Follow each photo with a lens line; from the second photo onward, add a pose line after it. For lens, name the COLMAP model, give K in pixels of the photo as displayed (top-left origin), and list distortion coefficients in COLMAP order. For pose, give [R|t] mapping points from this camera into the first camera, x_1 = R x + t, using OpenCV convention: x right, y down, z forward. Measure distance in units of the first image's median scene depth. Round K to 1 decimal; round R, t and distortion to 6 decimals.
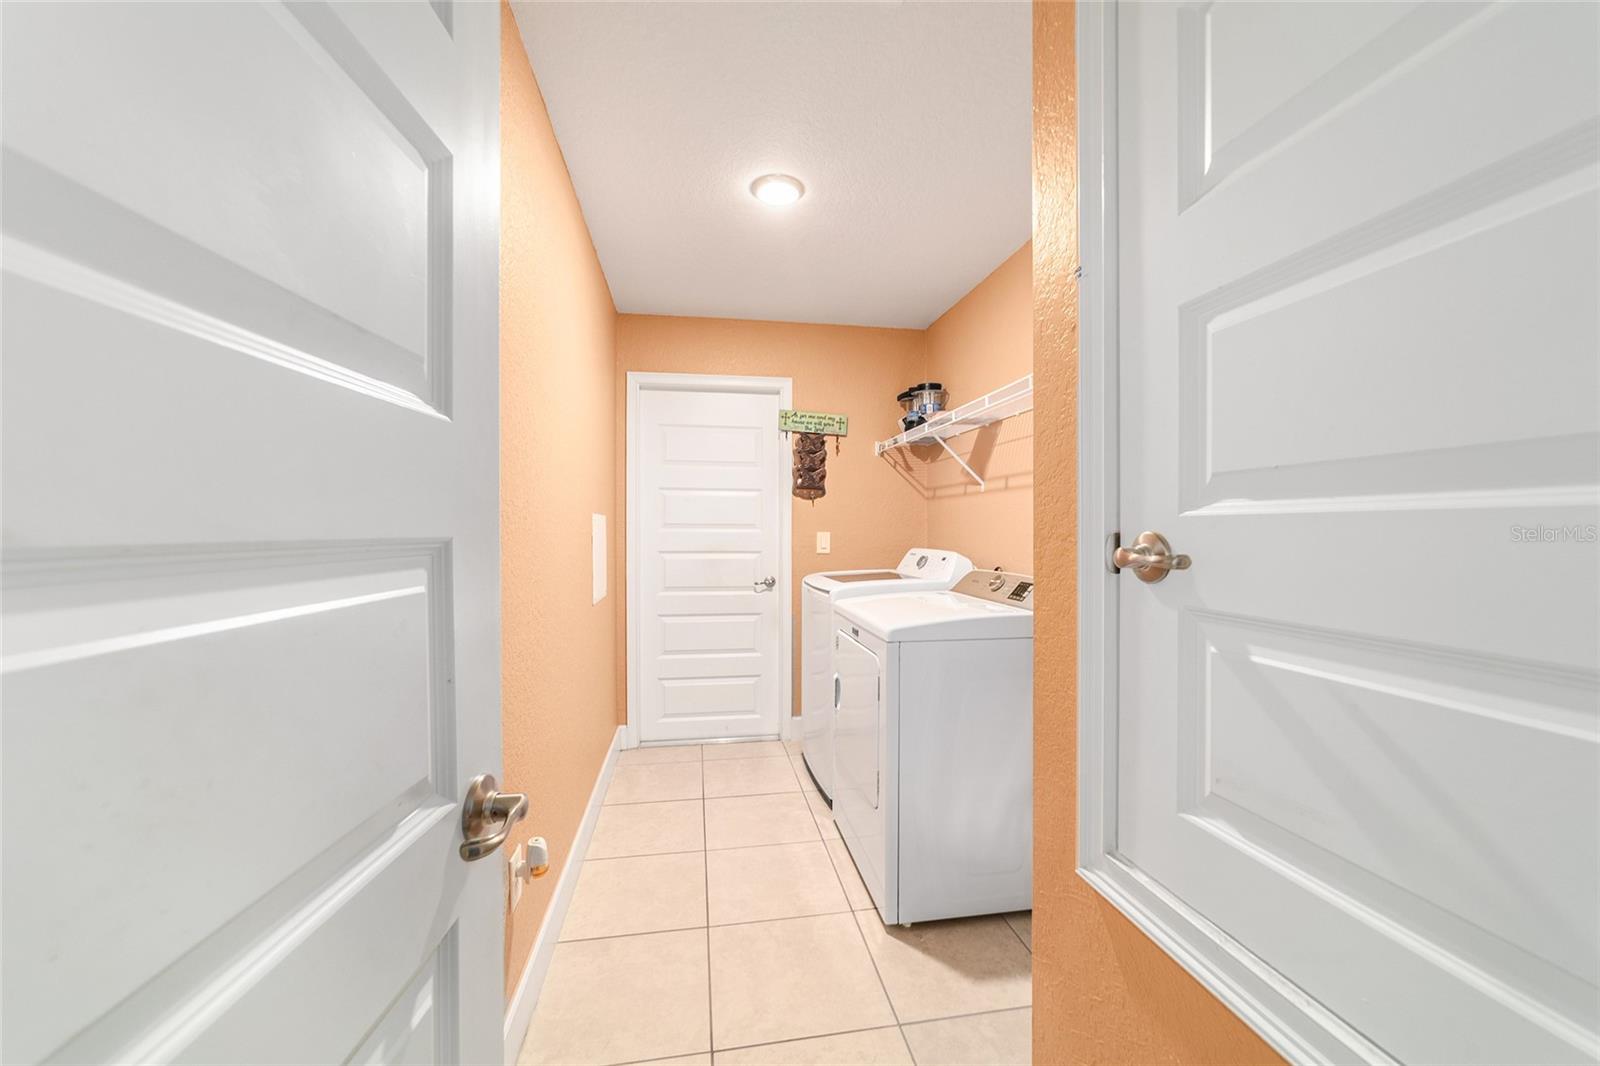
lens RADIAL K [[615.0, 0, 795.6], [0, 615.0, 527.4], [0, 0, 1]] dist [-0.000413, 0.000199]
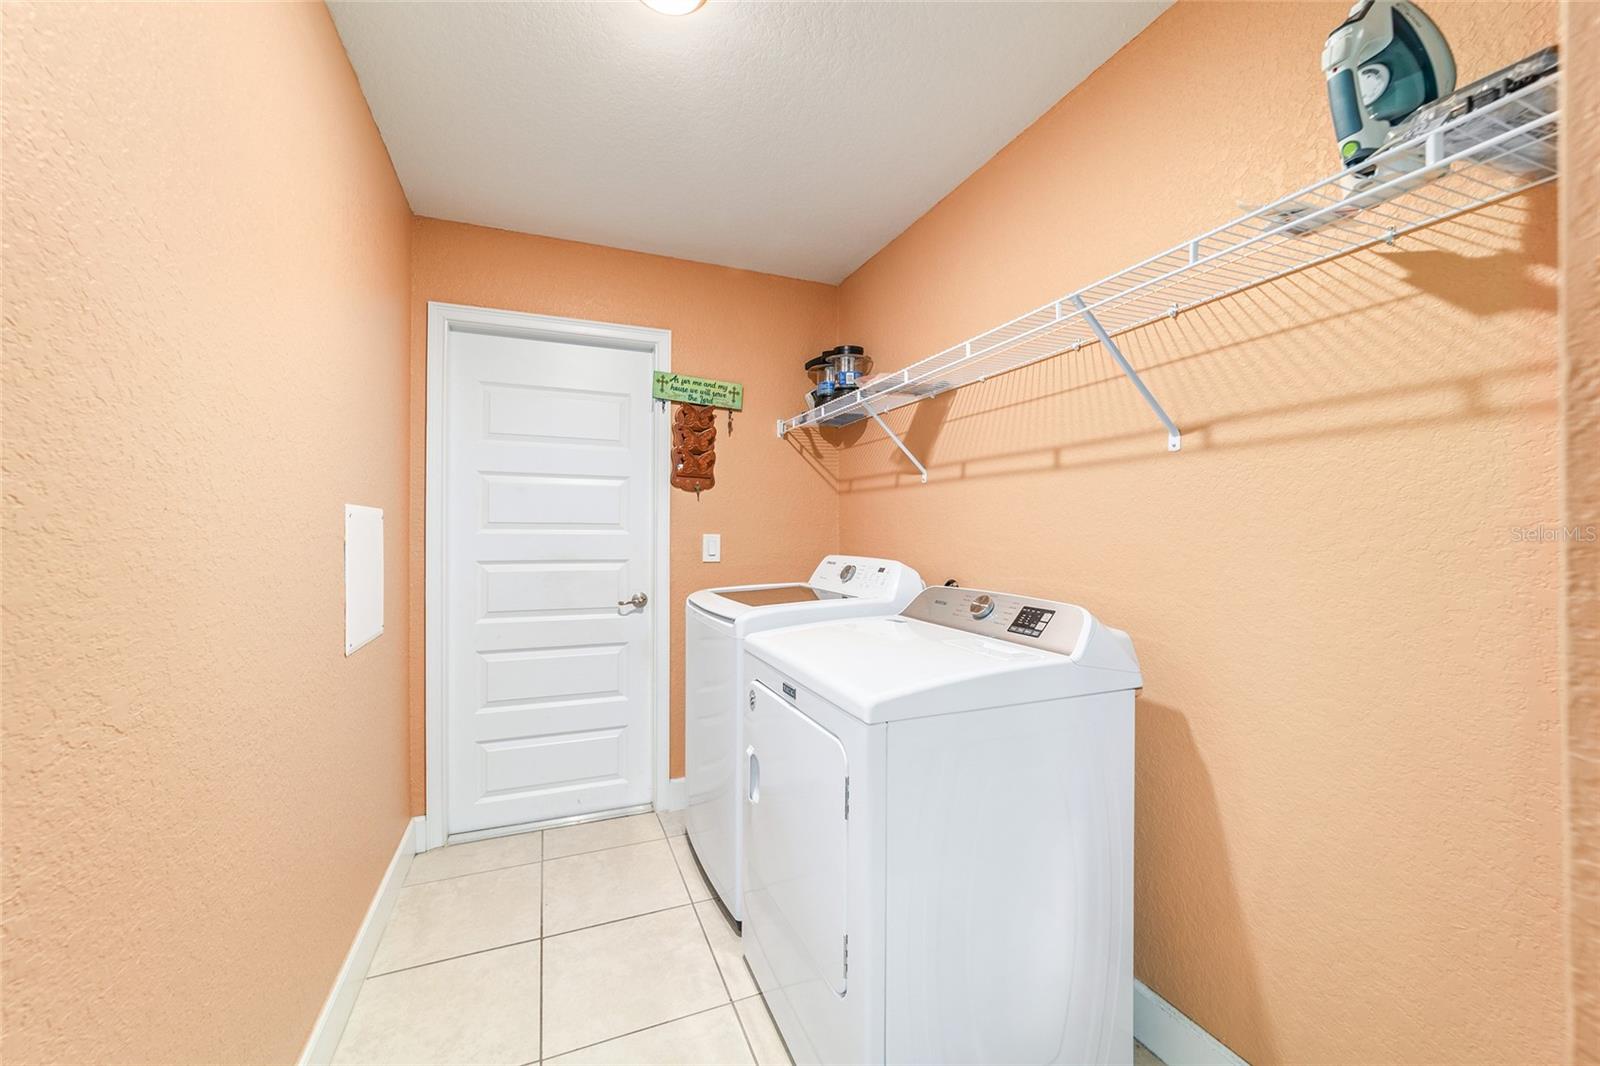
lens RADIAL K [[615.0, 0, 795.6], [0, 615.0, 527.4], [0, 0, 1]] dist [-0.000413, 0.000199]
pose [[0.974508, 0.002207, 0.224342, -0.025629], [-0.001859, 0.999997, -0.001761, 0.000367], [-0.224345, 0.001300, 0.974509, 0.230958]]
